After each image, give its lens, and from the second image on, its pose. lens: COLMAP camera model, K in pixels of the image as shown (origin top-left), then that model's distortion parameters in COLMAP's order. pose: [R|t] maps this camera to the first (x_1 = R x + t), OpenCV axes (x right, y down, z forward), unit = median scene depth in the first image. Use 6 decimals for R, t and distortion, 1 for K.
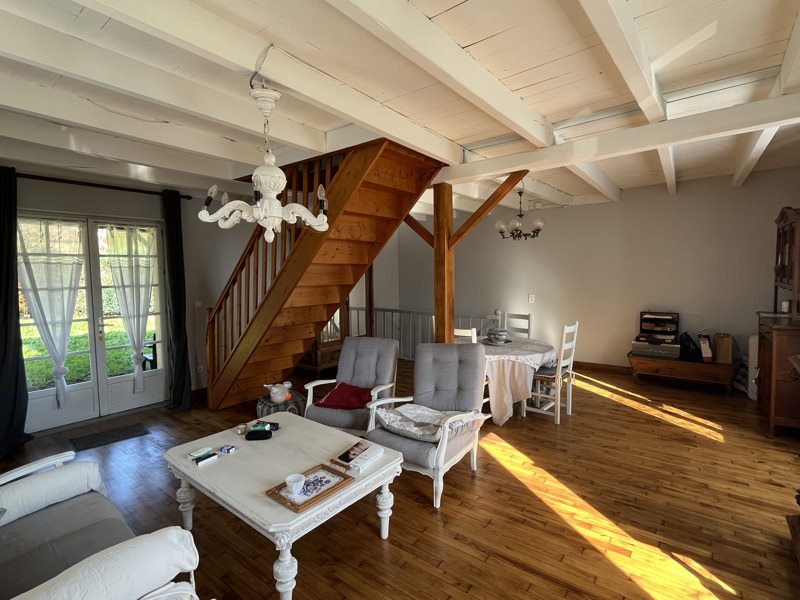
lens RADIAL K [[394.3, 0, 397.7], [0, 394.3, 298.4], [0, 0, 1]] dist [-0.002129, -0.000559]
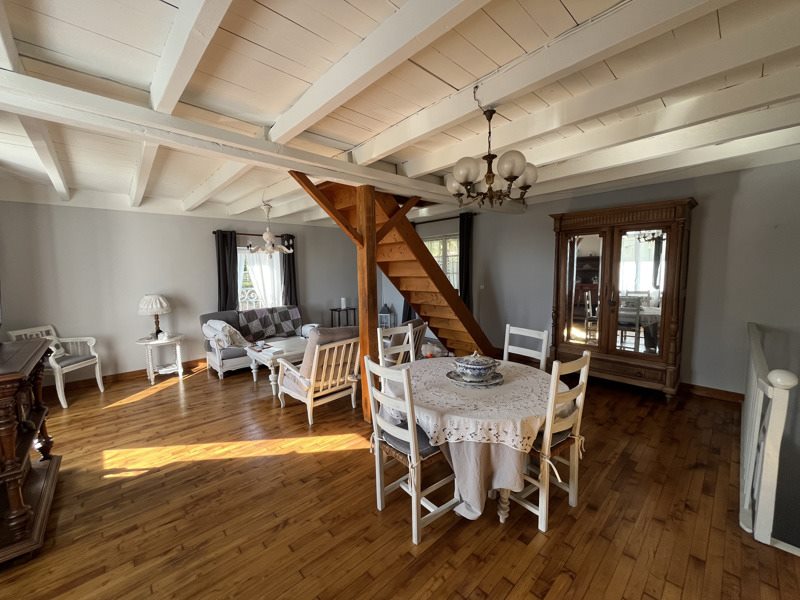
lens RADIAL K [[322.1, 0, 398.1], [0, 322.1, 300.1], [0, 0, 1]] dist [0.001258, 0.000270]
pose [[-0.152924, 0.112461, -0.981818, 1.276288], [-0.044957, 0.991683, 0.120593, -0.121560], [0.987215, 0.062581, -0.146596, 1.577864]]
